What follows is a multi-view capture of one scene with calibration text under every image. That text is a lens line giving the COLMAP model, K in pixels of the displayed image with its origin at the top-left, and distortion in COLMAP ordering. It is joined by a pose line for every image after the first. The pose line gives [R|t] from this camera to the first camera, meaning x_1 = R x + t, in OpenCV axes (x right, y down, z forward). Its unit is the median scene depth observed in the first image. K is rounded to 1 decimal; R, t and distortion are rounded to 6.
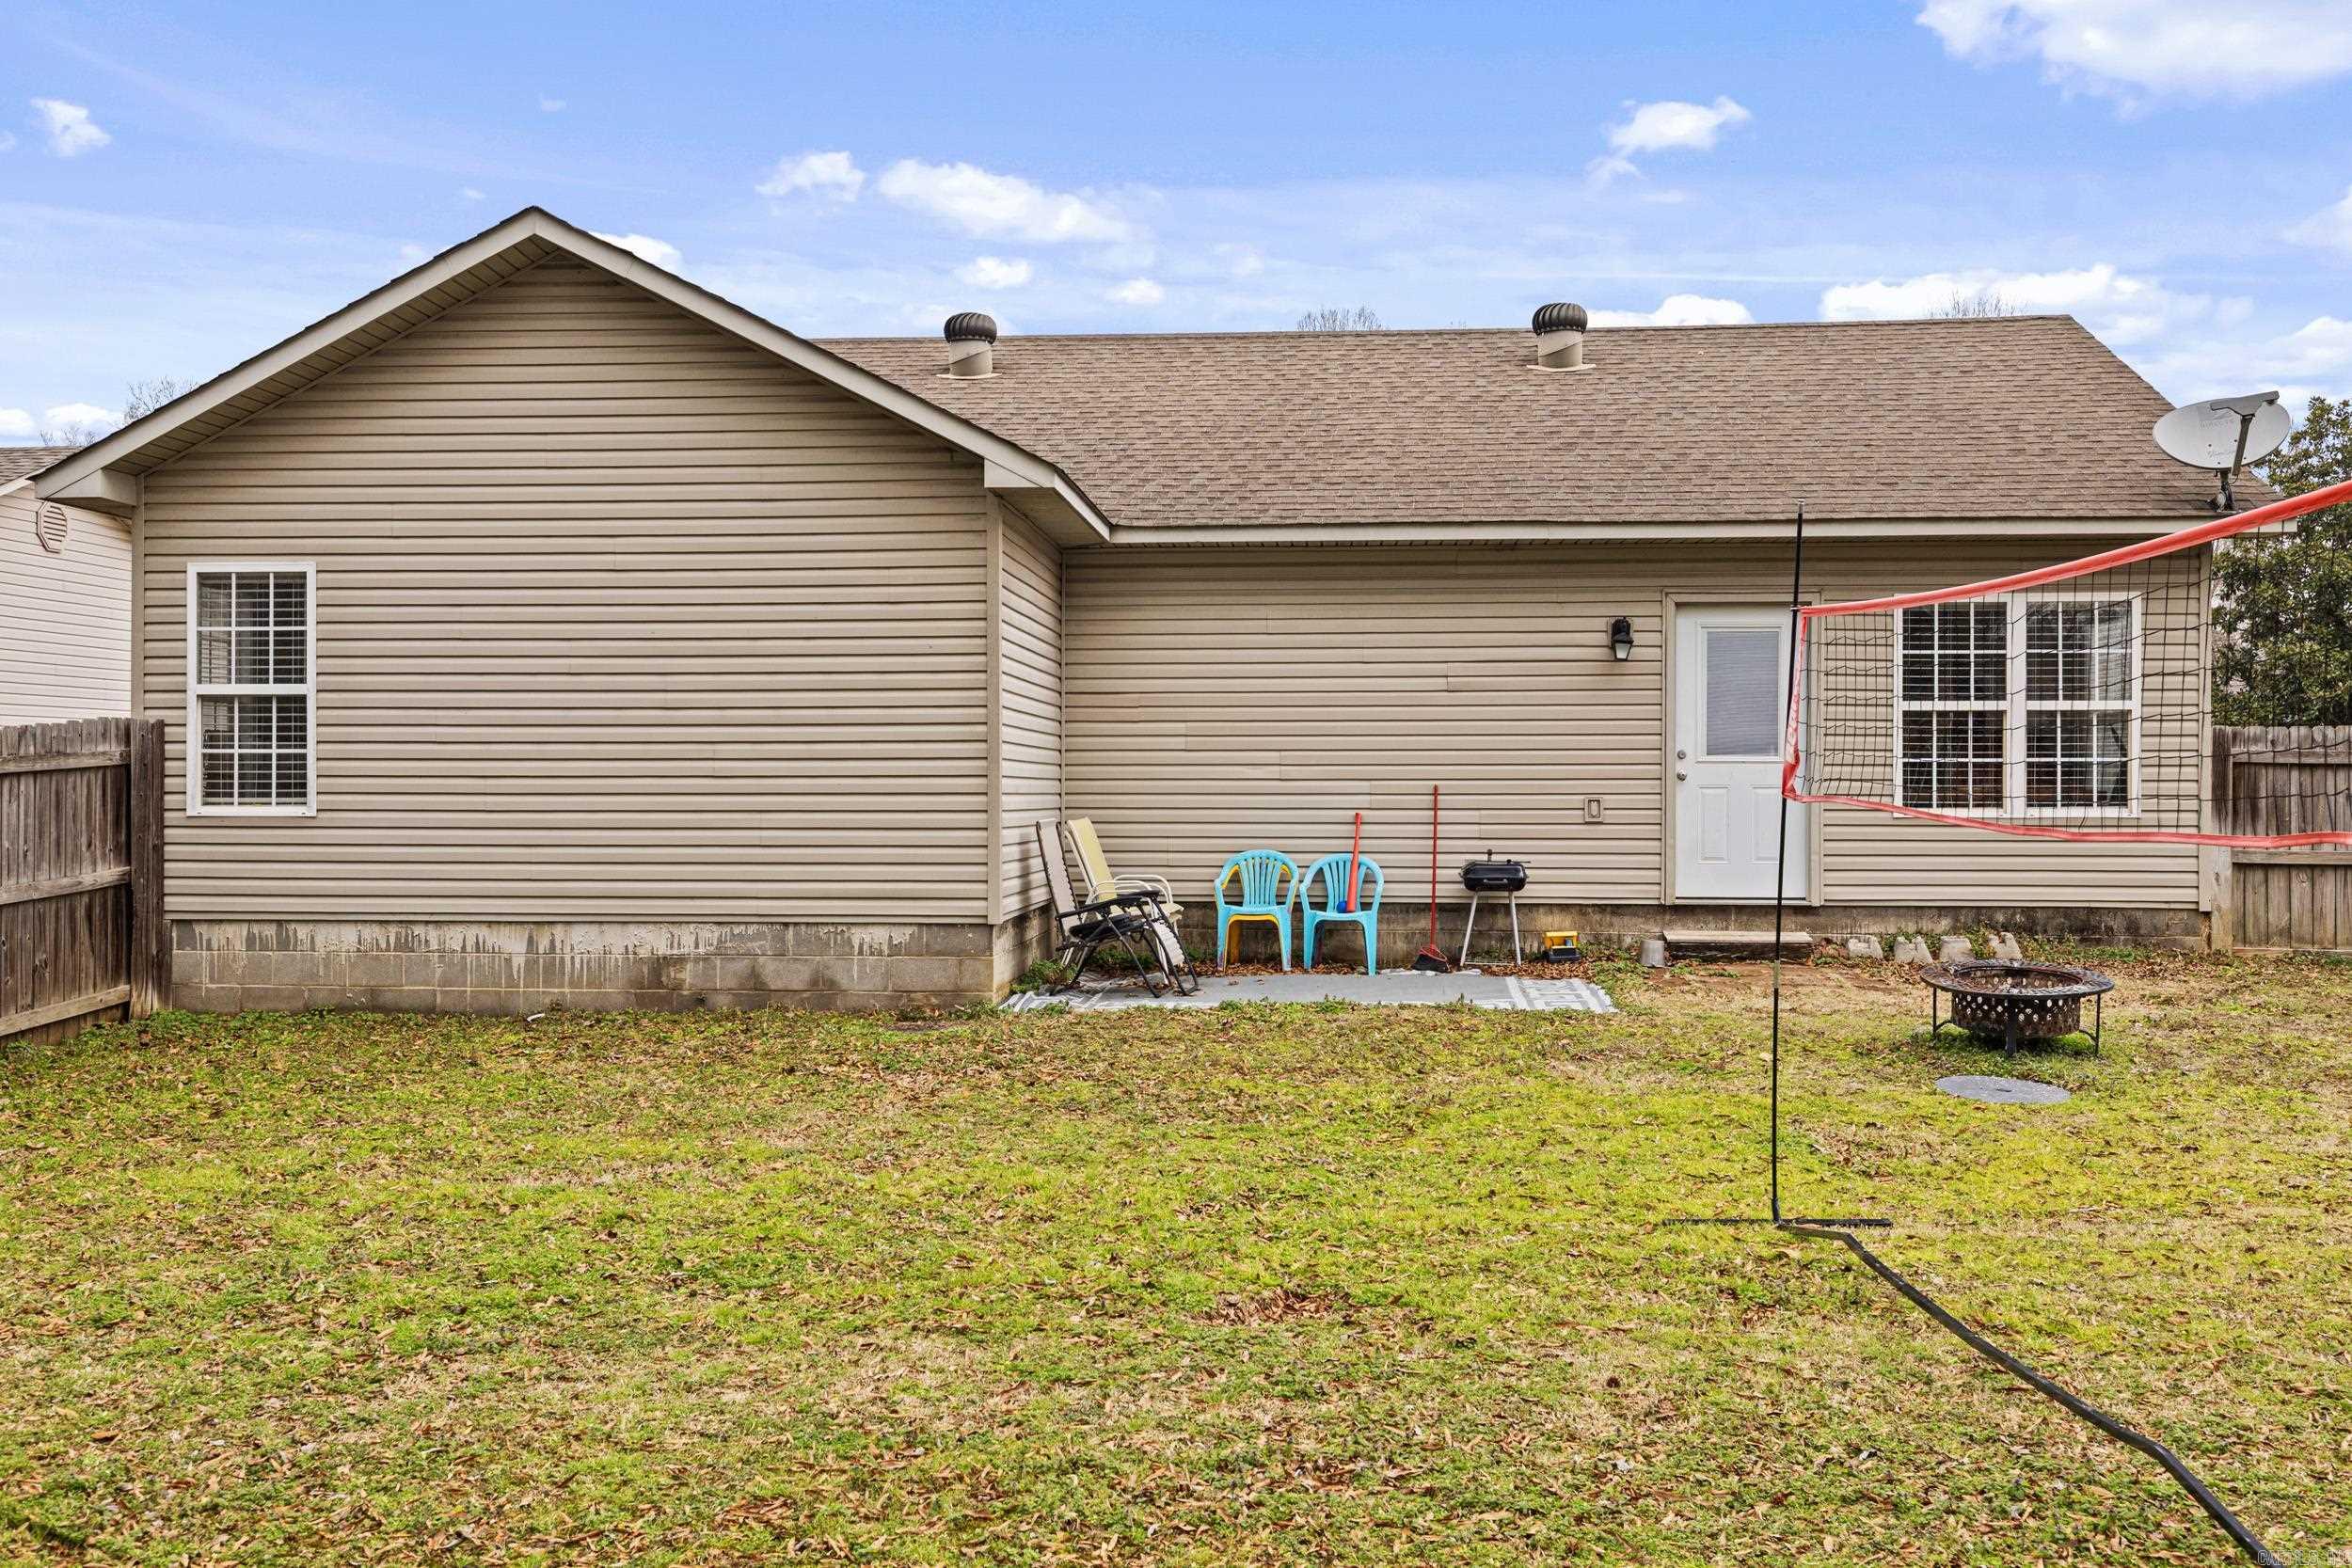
lens RADIAL K [[2166.5, 0, 1174.6], [0, 2166.5, 784.7], [0, 0, 1]] dist [0.006939, 0.000000]
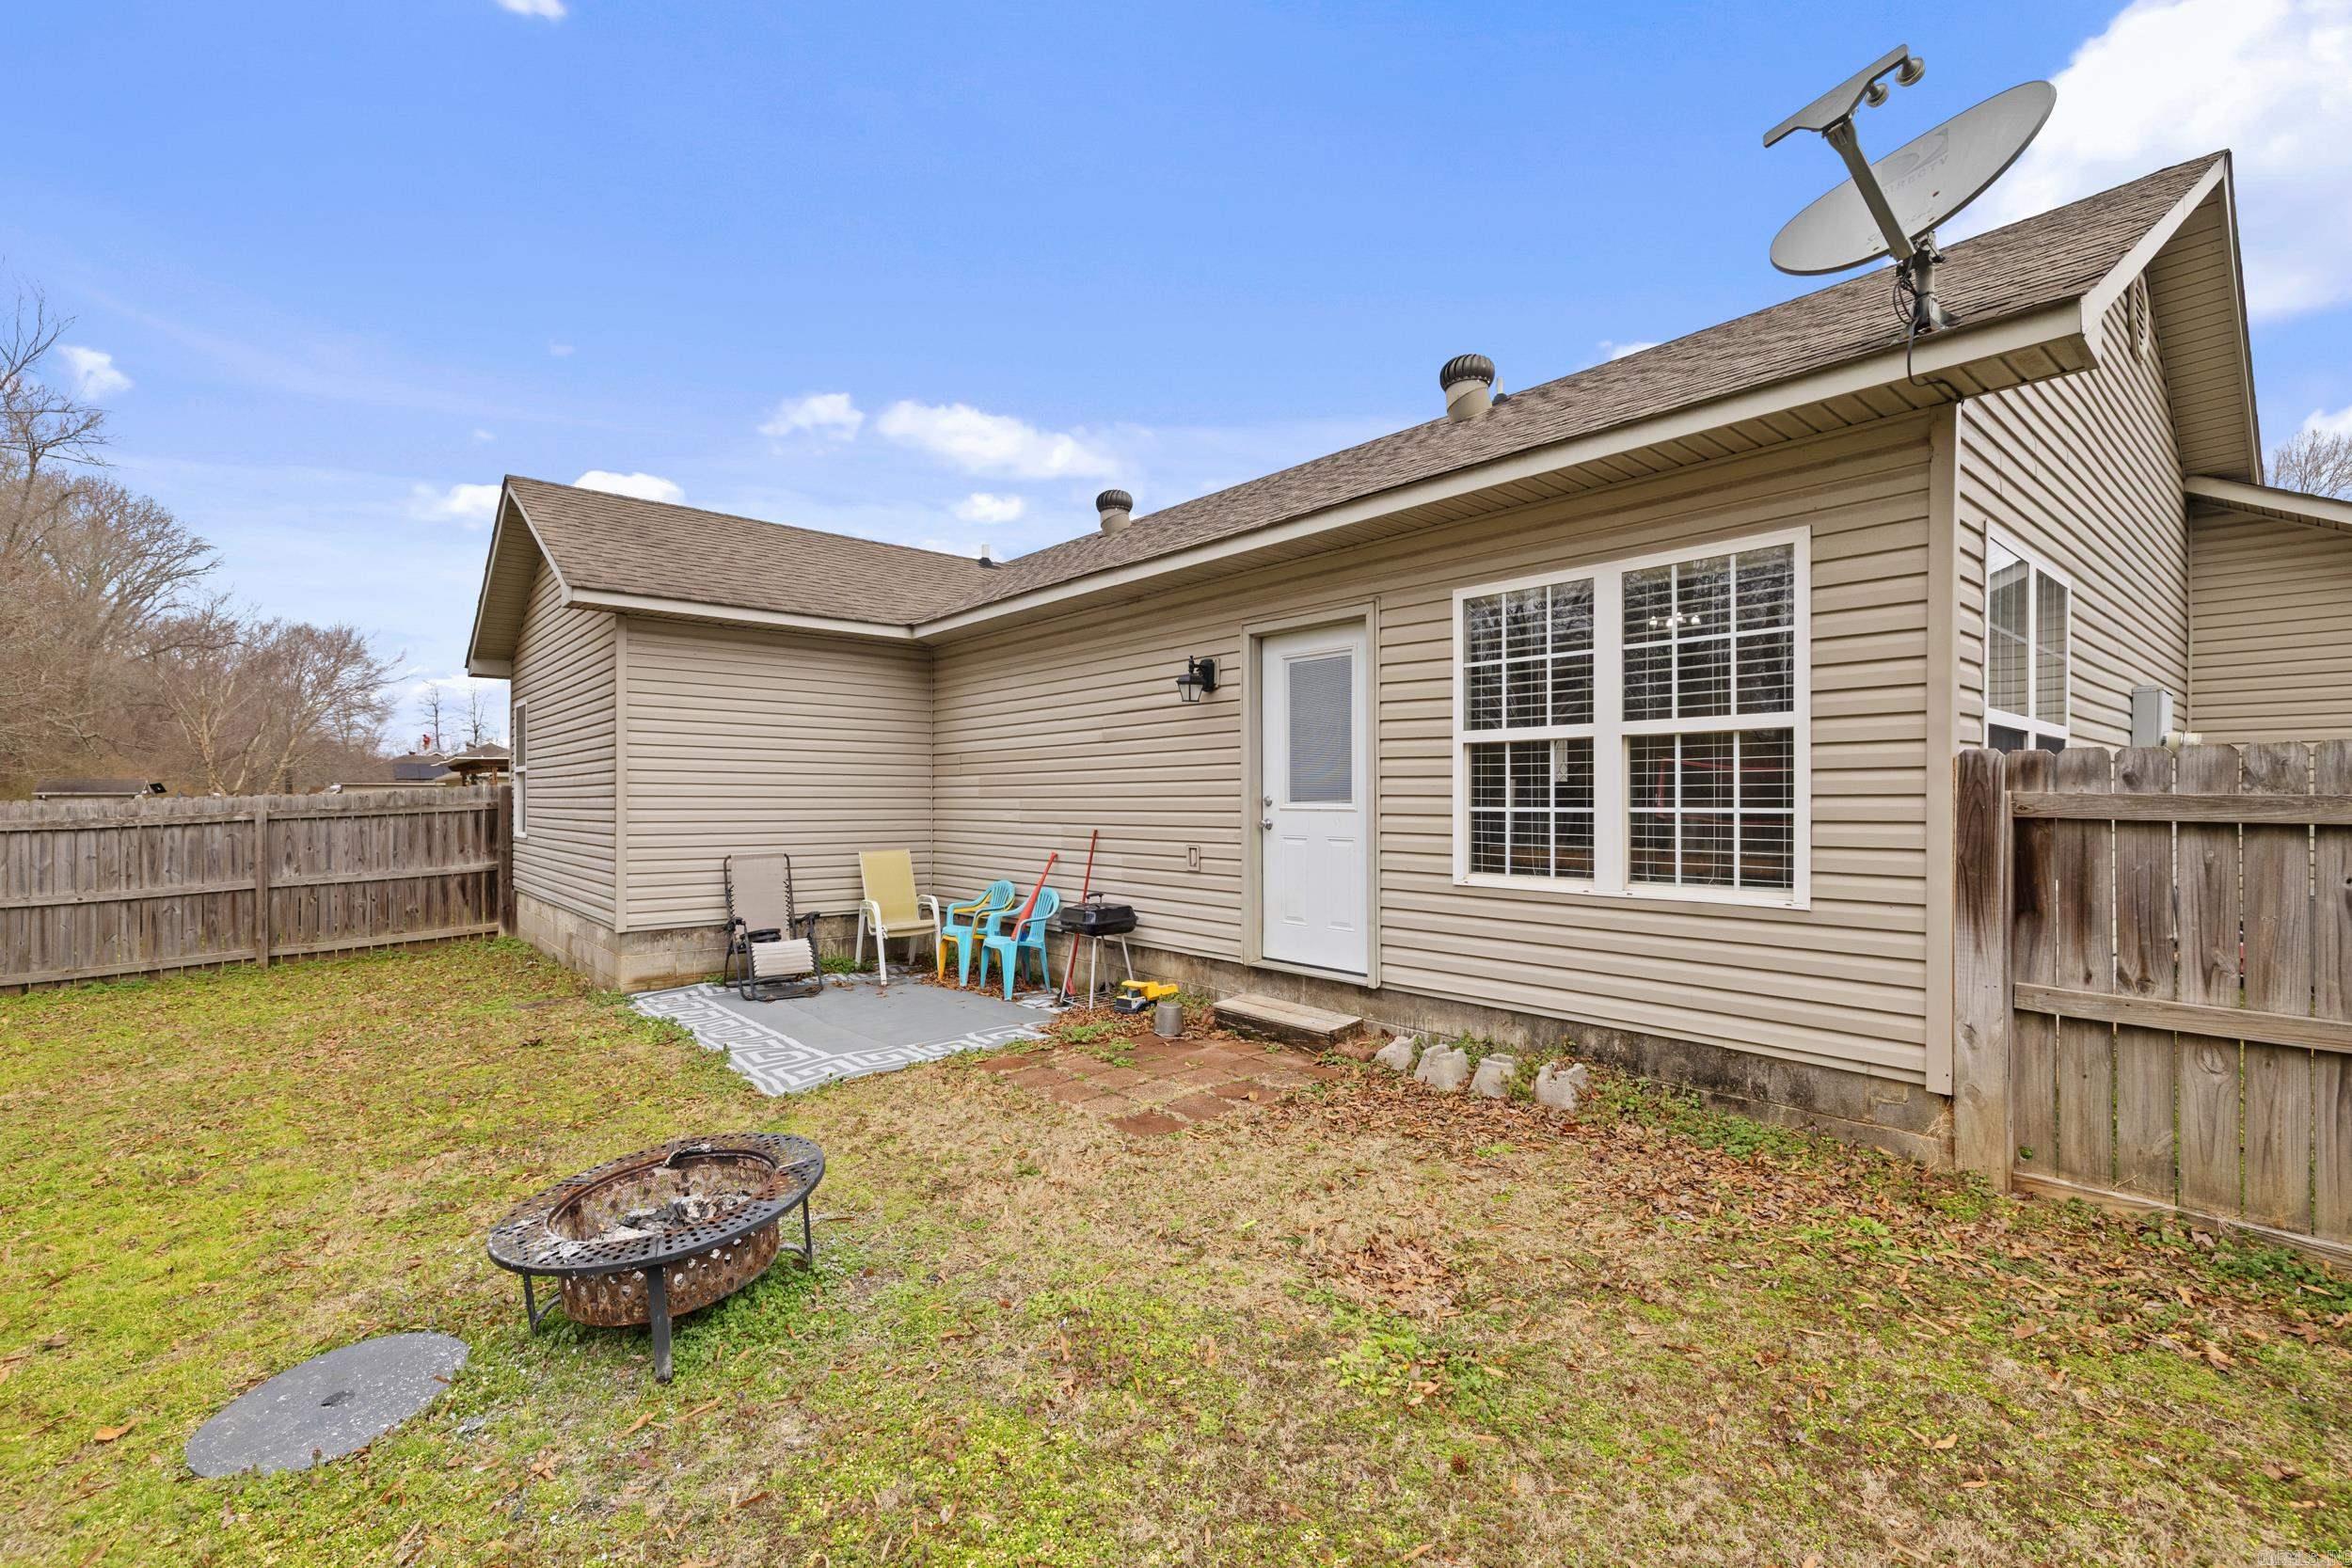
lens RADIAL K [[1025.3, 0, 1170.7], [0, 1025.3, 789.3], [0, 0, 1]] dist [0.001751, 0.000046]
pose [[0.702011, -0.007749, -0.712124, 0.520690], [-0.000104, 0.999940, -0.010983, -0.014383], [0.712166, 0.007784, 0.701968, 0.680021]]
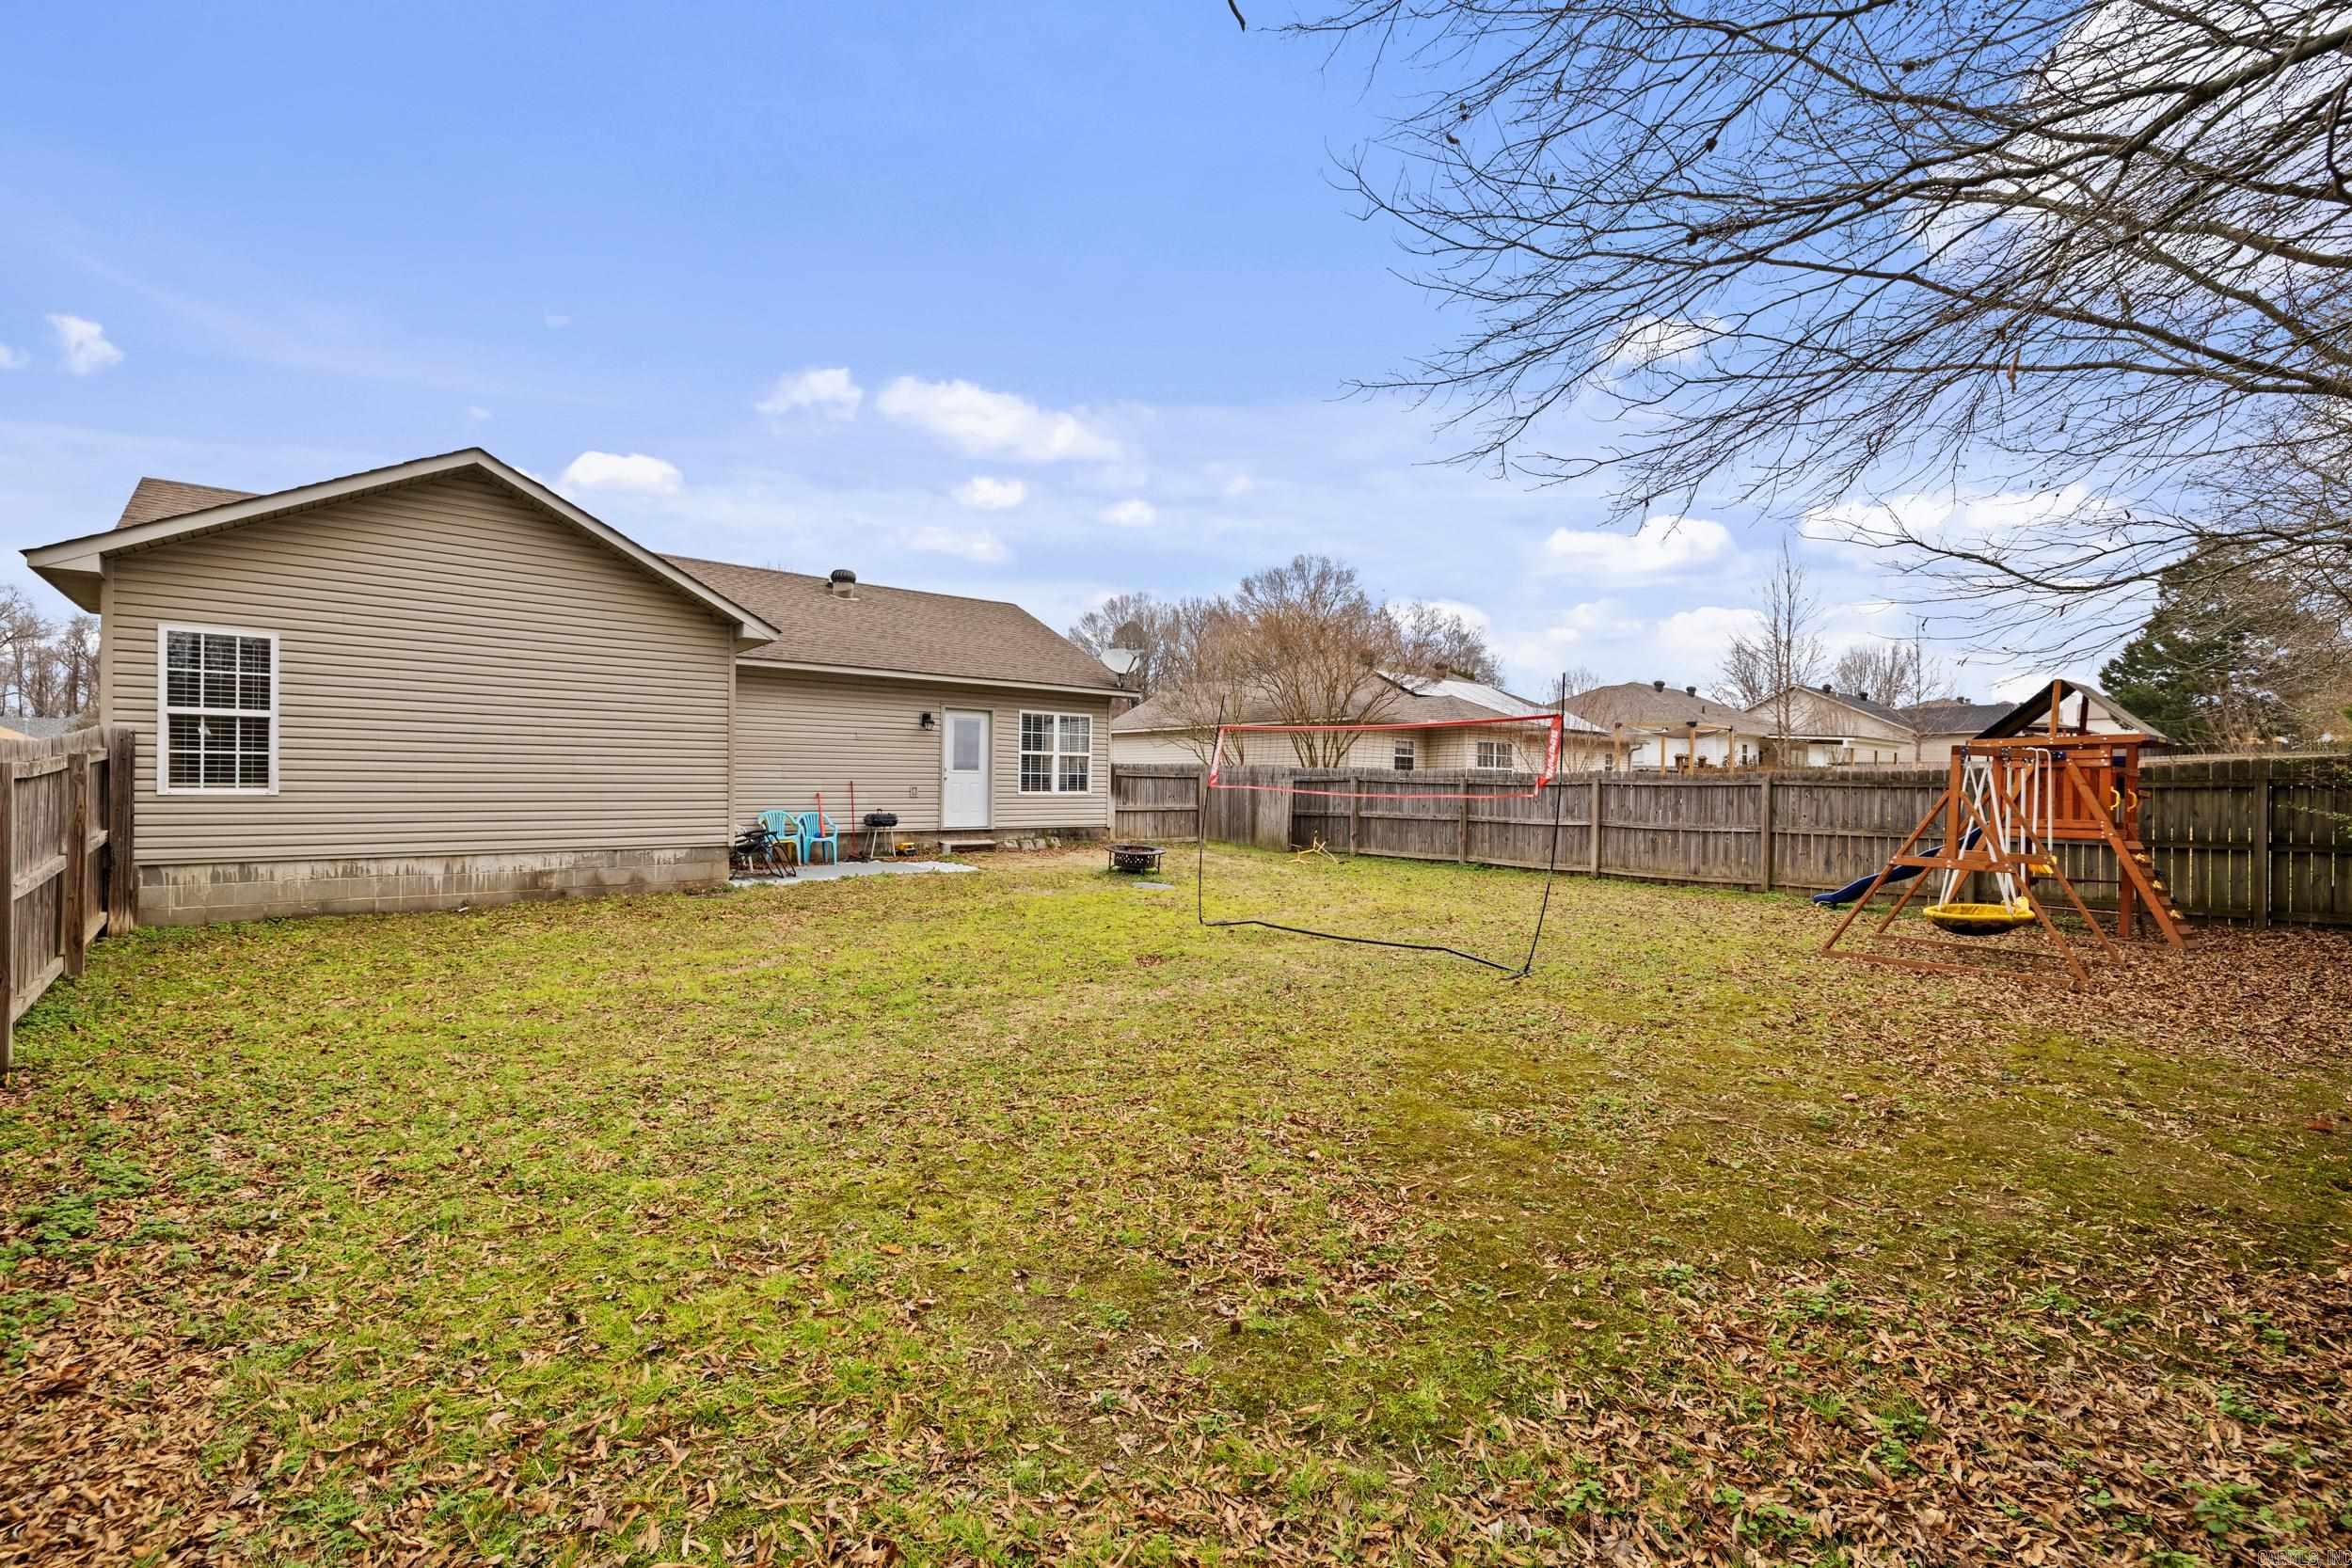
lens RADIAL K [[1025.3, 0, 1180.3], [0, 1025.3, 784.9], [0, 0, 1]] dist [0.001751, 0.000046]
pose [[0.678894, 0.005328, 0.734217, -0.450032], [-0.006001, 0.999981, -0.001708, 0.004112], [-0.734212, -0.003246, 0.678912, 0.012185]]
